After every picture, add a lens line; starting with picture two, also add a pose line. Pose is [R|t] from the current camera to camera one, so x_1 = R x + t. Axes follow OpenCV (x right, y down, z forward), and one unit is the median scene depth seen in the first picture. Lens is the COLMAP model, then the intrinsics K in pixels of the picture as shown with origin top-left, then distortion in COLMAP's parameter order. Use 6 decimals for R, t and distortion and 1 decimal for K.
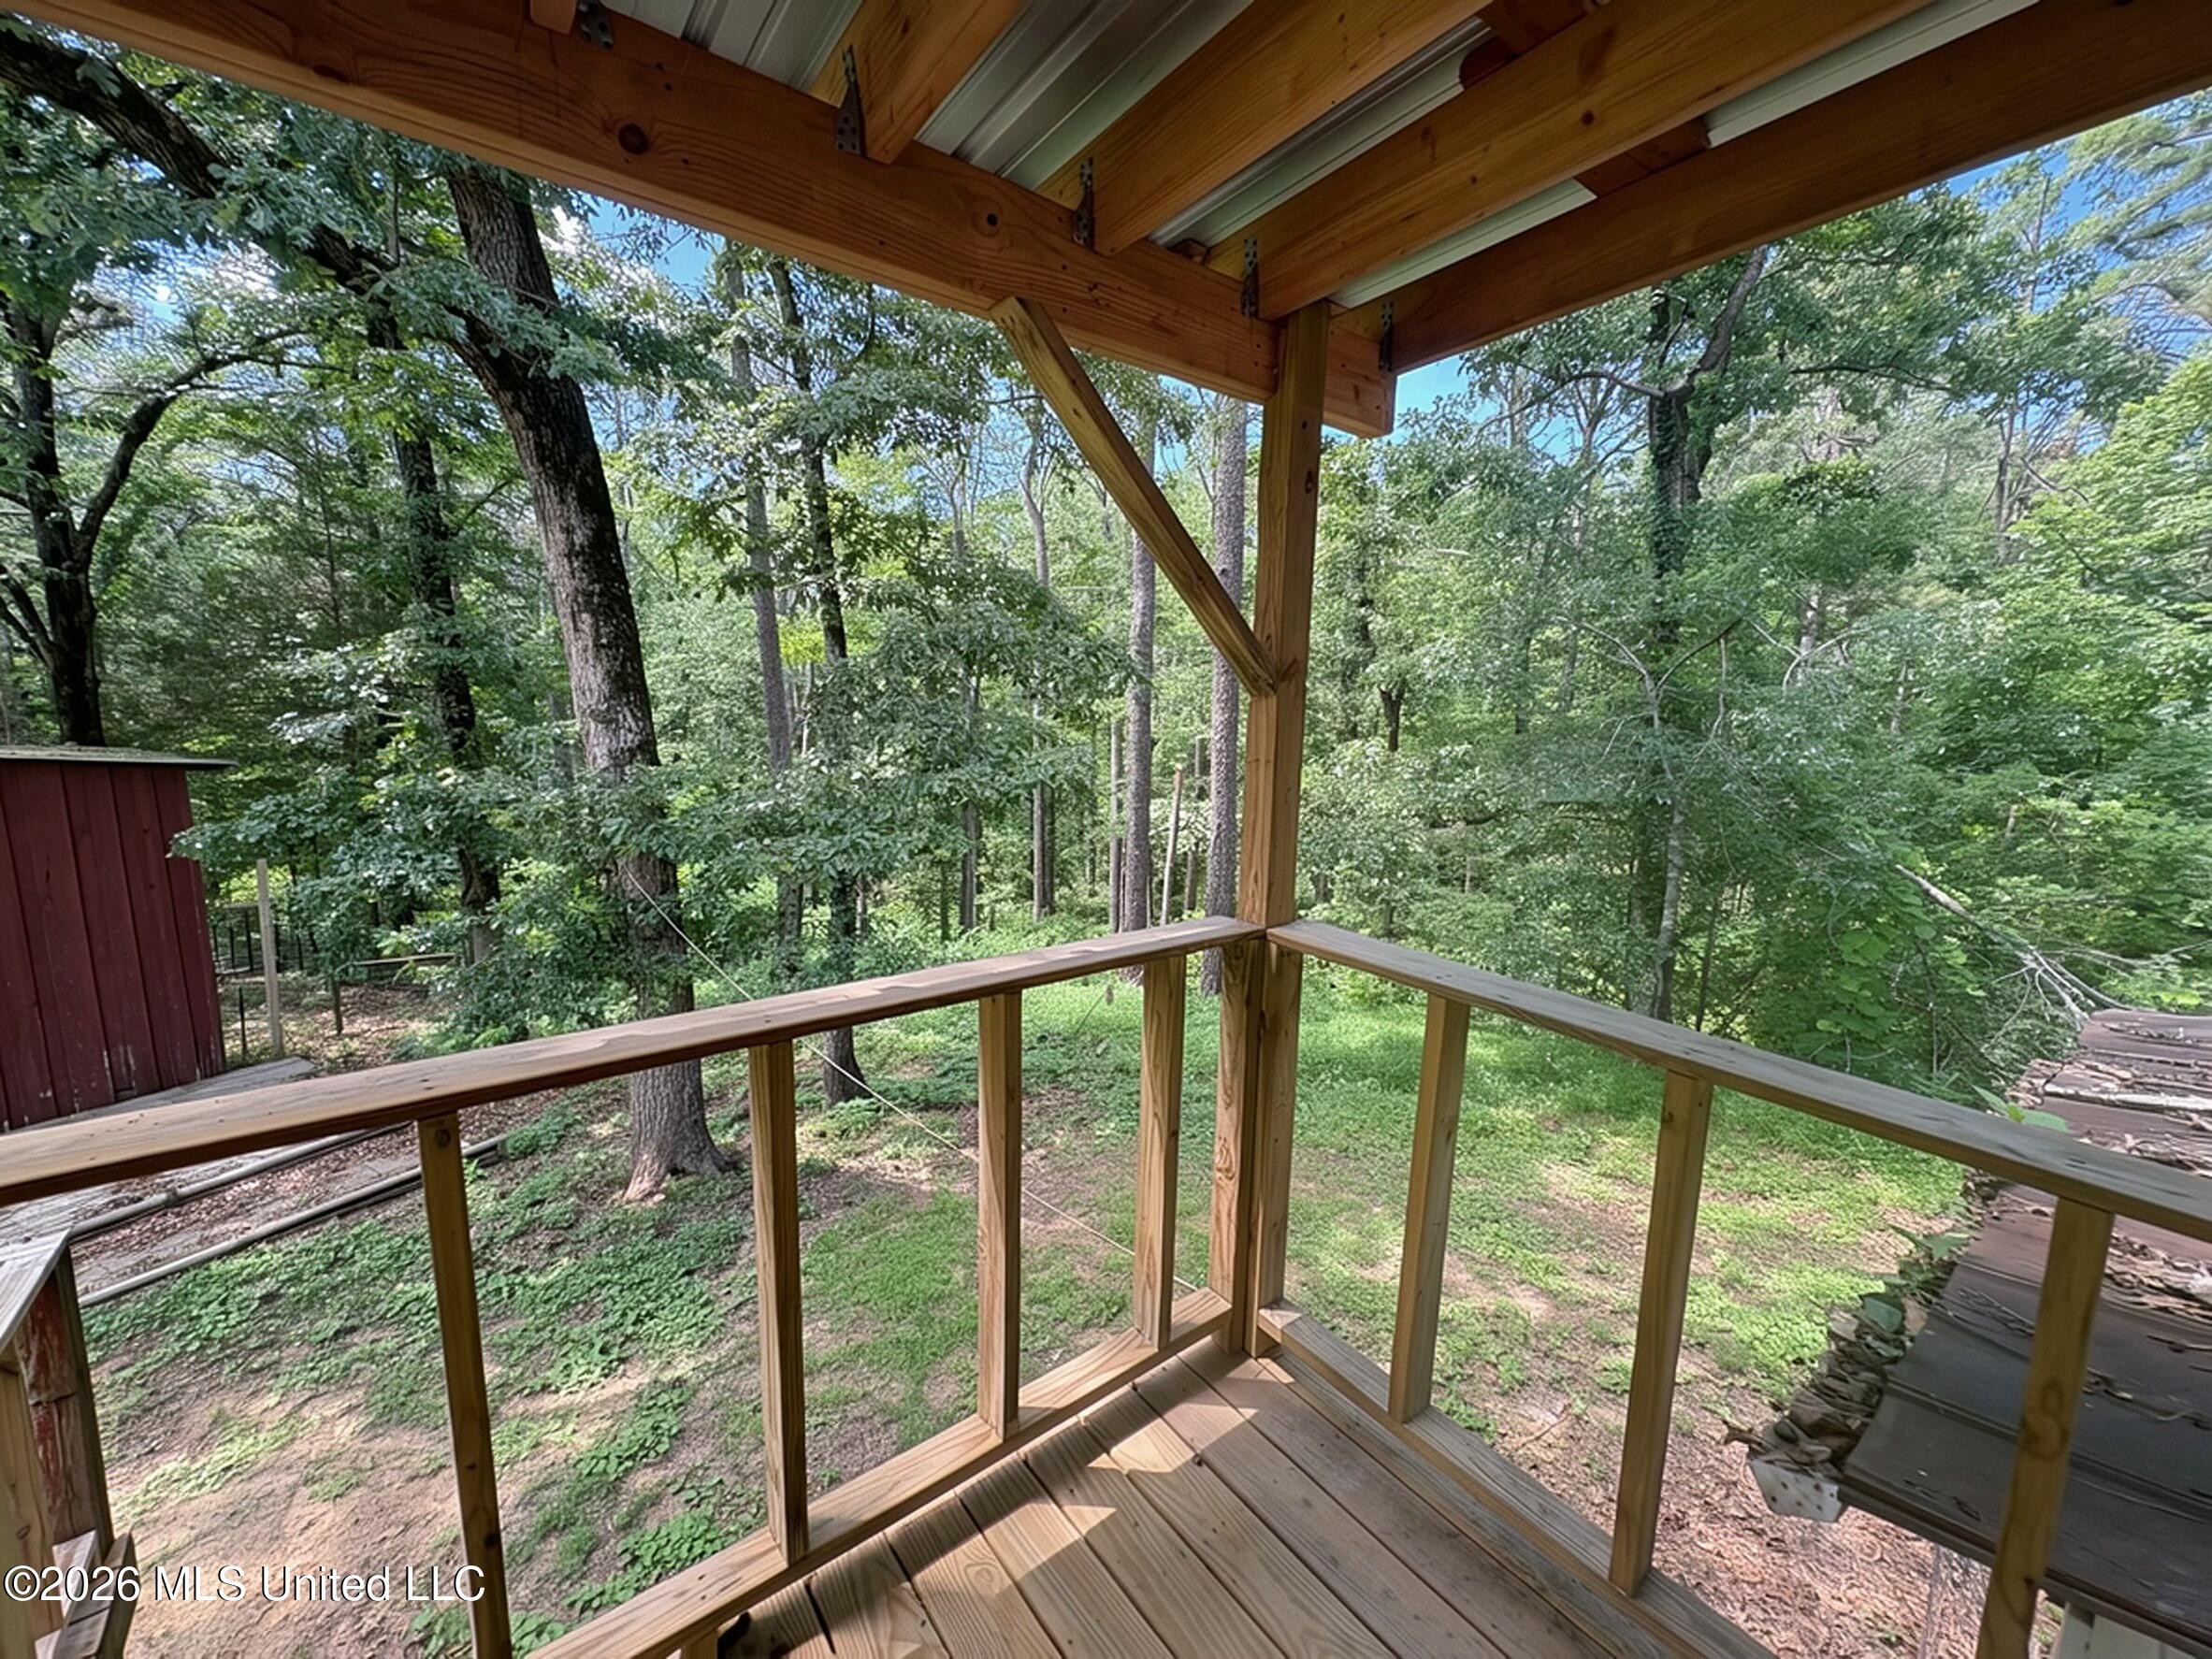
lens RADIAL K [[884.0, 0, 1106.9], [0, 884.0, 832.0], [0, 0, 1]] dist [0.003817, -0.000010]
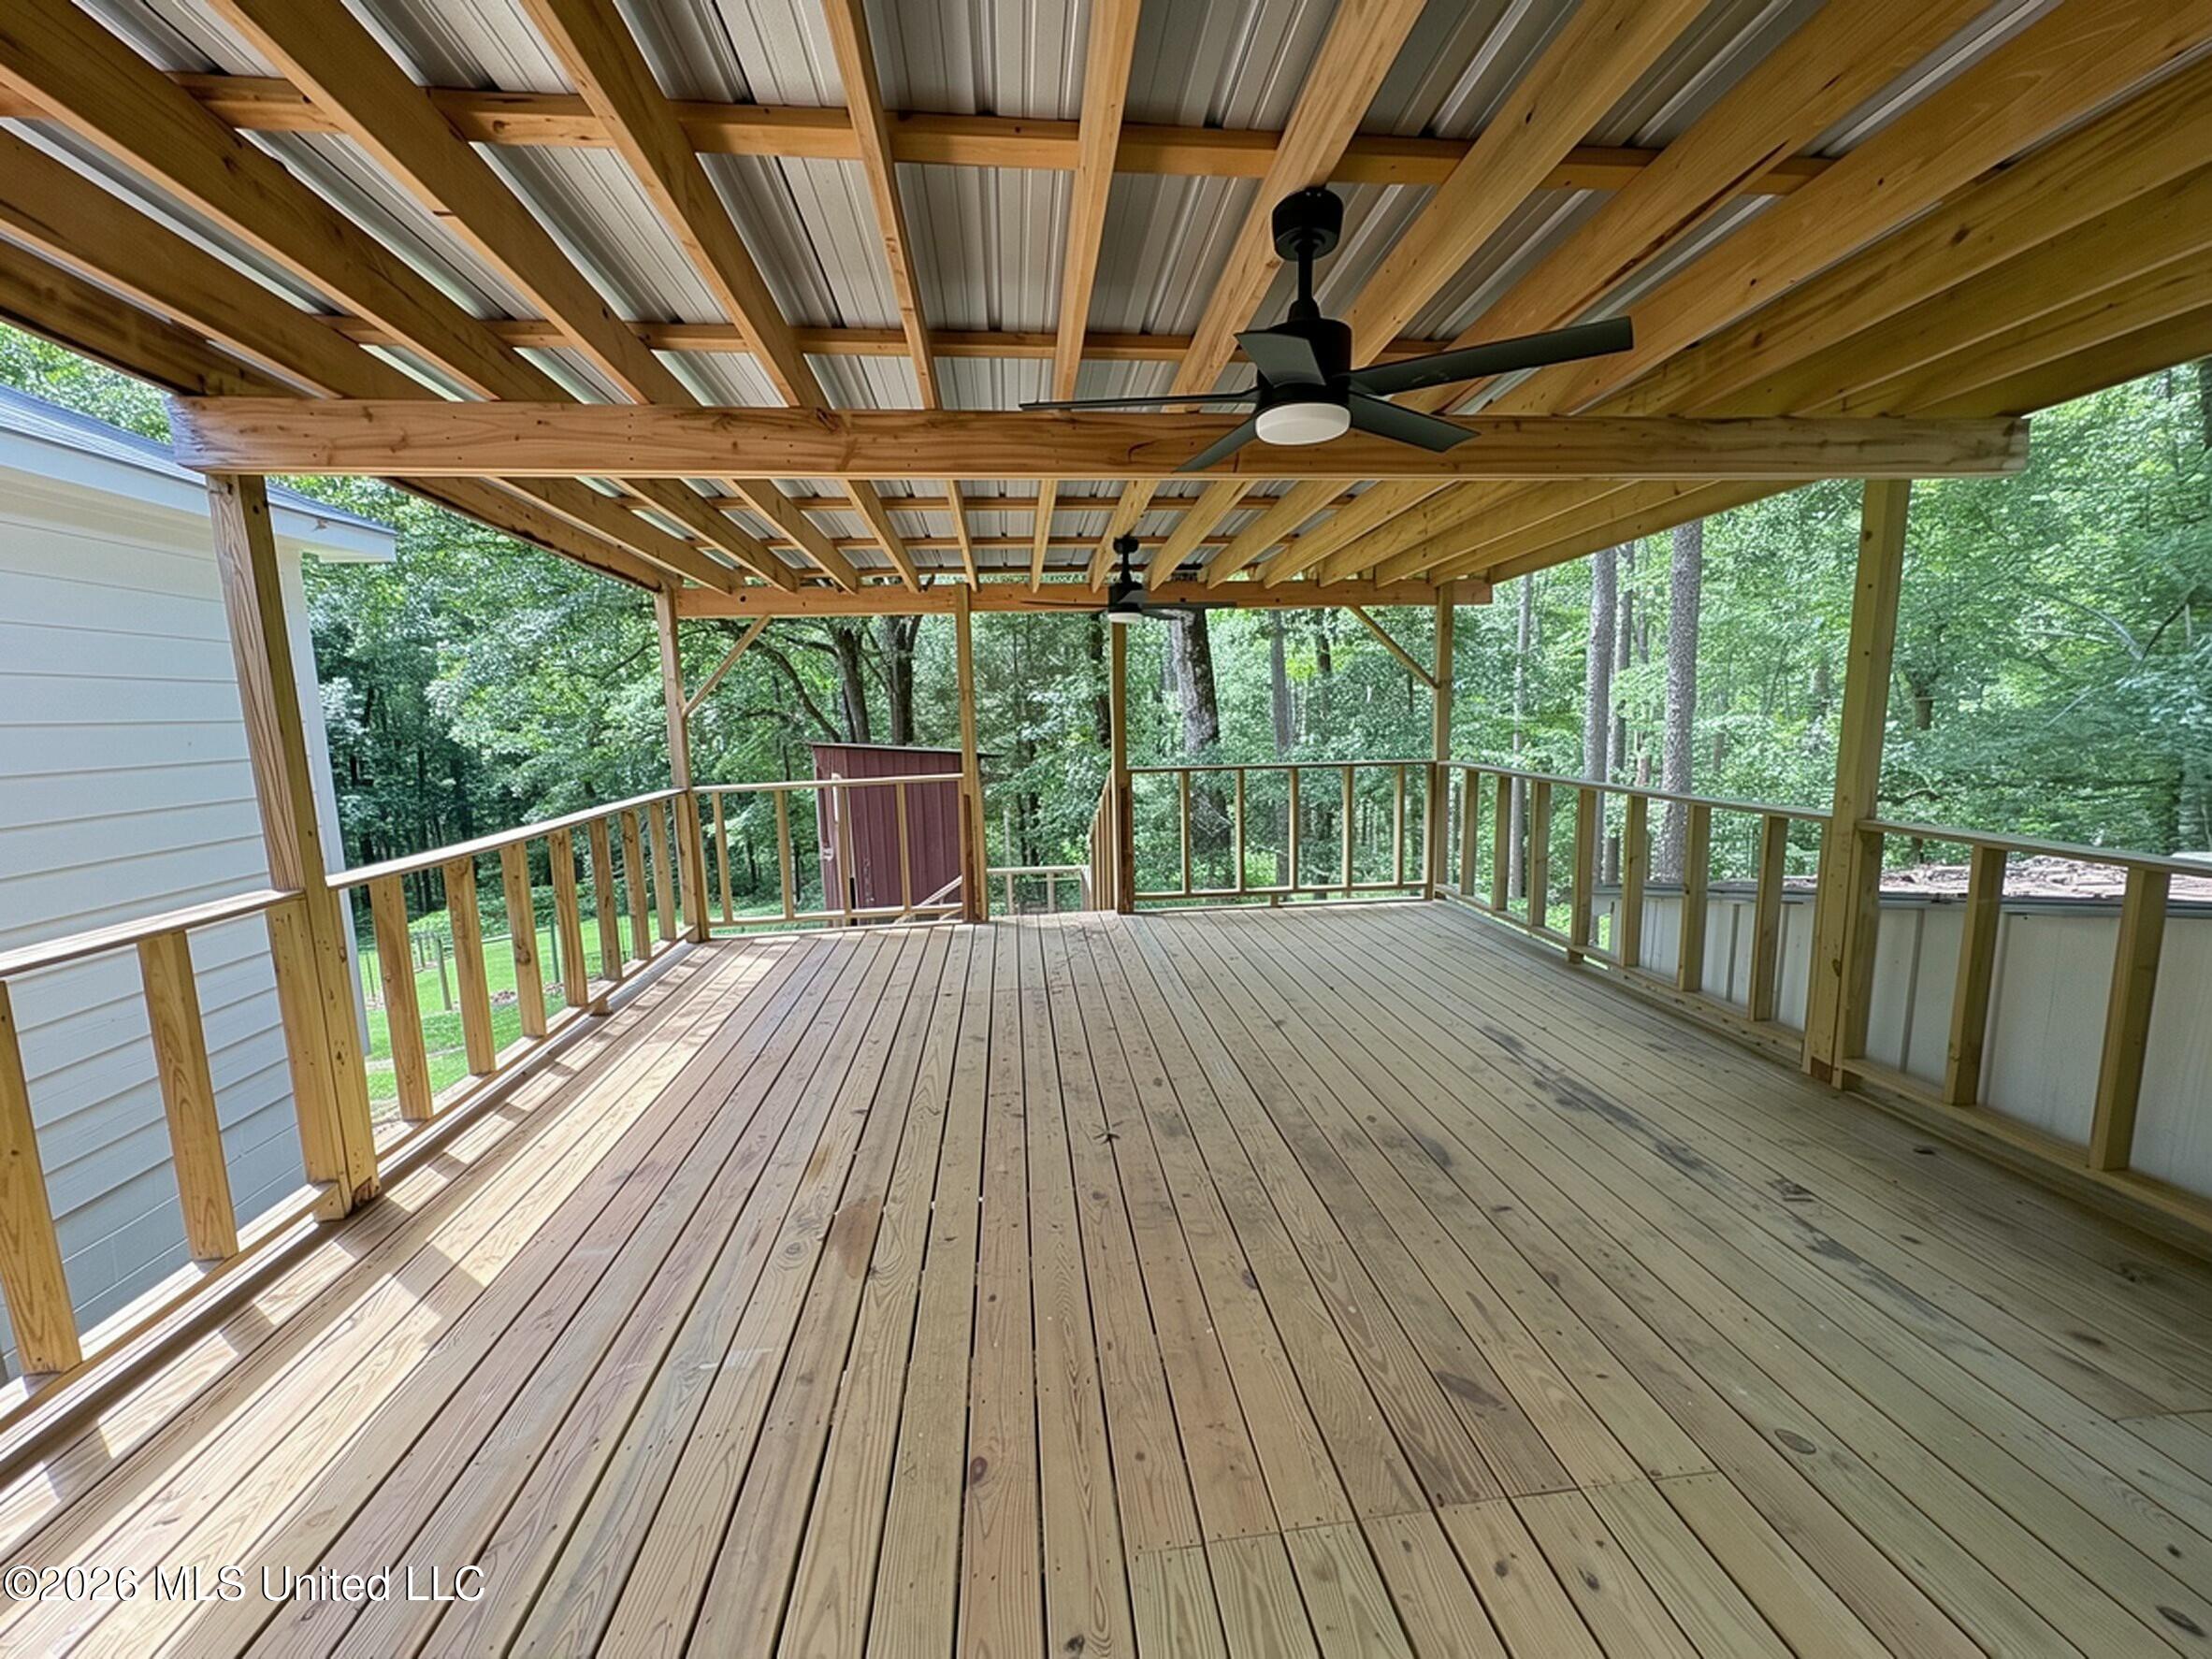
lens RADIAL K [[884.0, 0, 1104.5], [0, 884.0, 834.9], [0, 0, 1]] dist [0.003817, -0.000010]
pose [[0.855934, 0.037421, -0.515729, 0.151905], [-0.042111, 0.999110, 0.002606, 0.079877], [0.515367, 0.019487, 0.856748, -0.454422]]
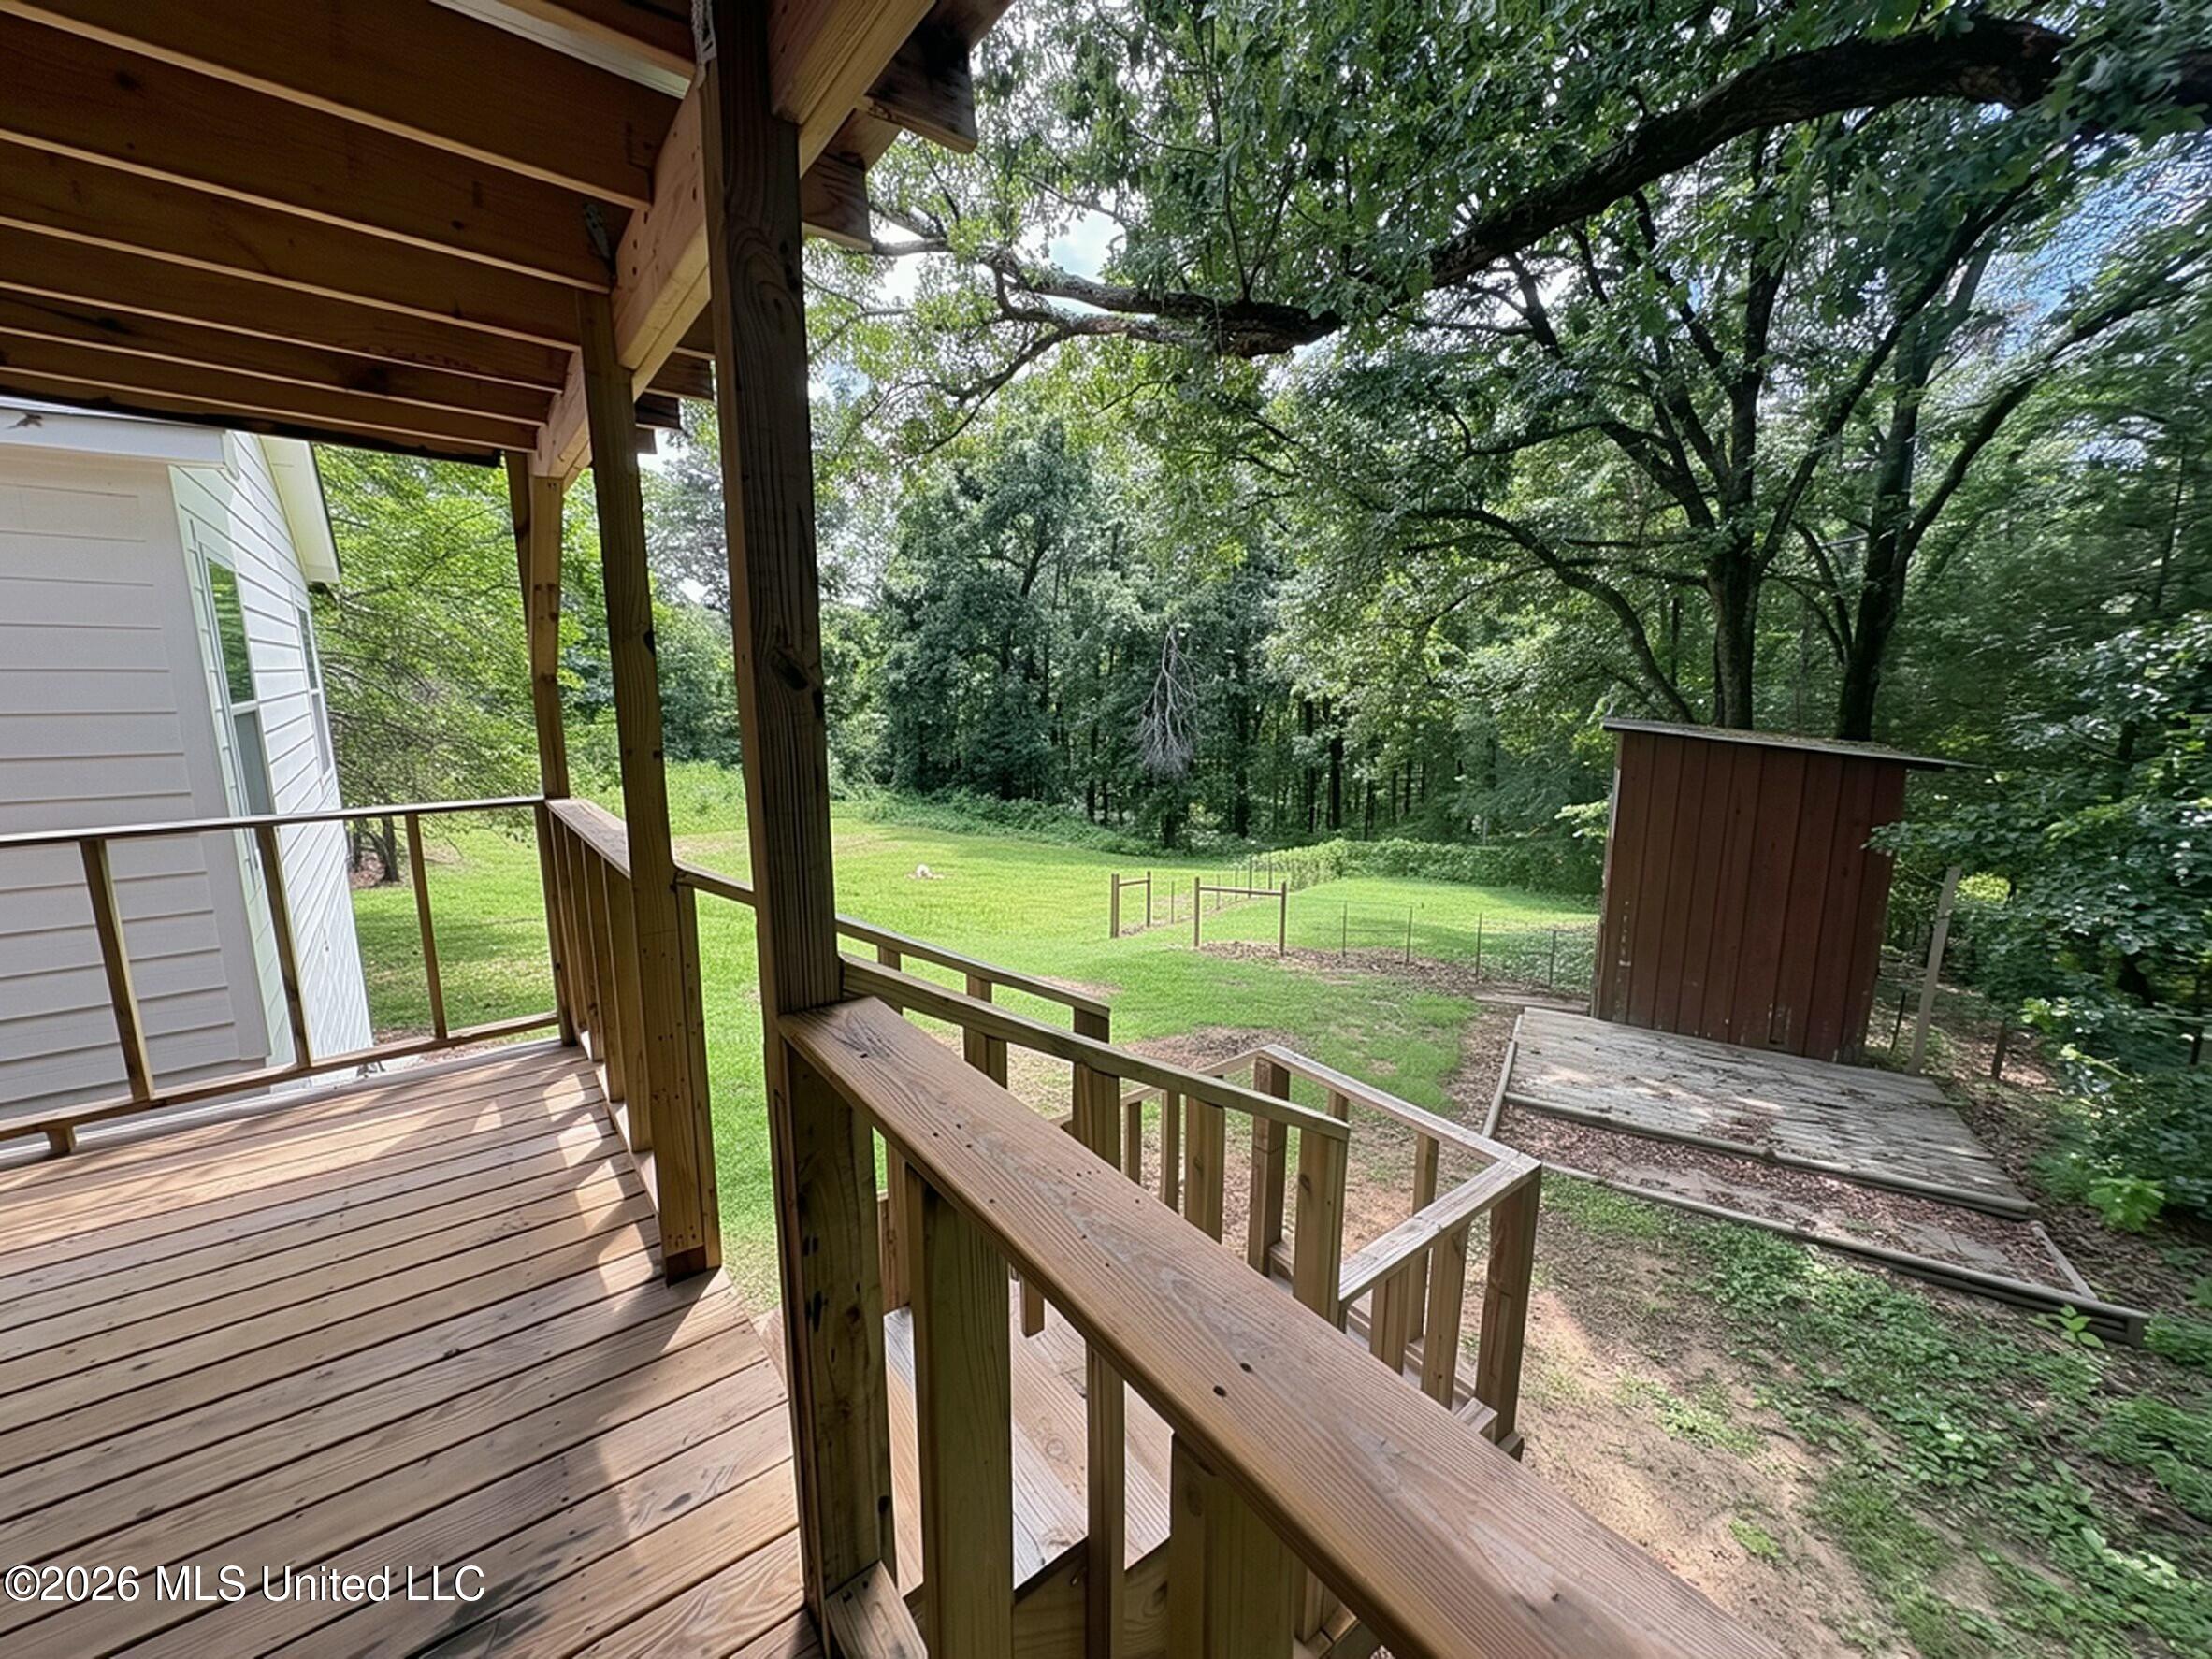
lens RADIAL K [[884.0, 0, 1105.9], [0, 884.0, 831.4], [0, 0, 1]] dist [0.003817, -0.000010]
pose [[-0.003575, 0.154443, -0.987995, -0.027080], [-0.155735, 0.975861, 0.153110, -0.011437], [0.987792, 0.154413, 0.020563, 0.083183]]
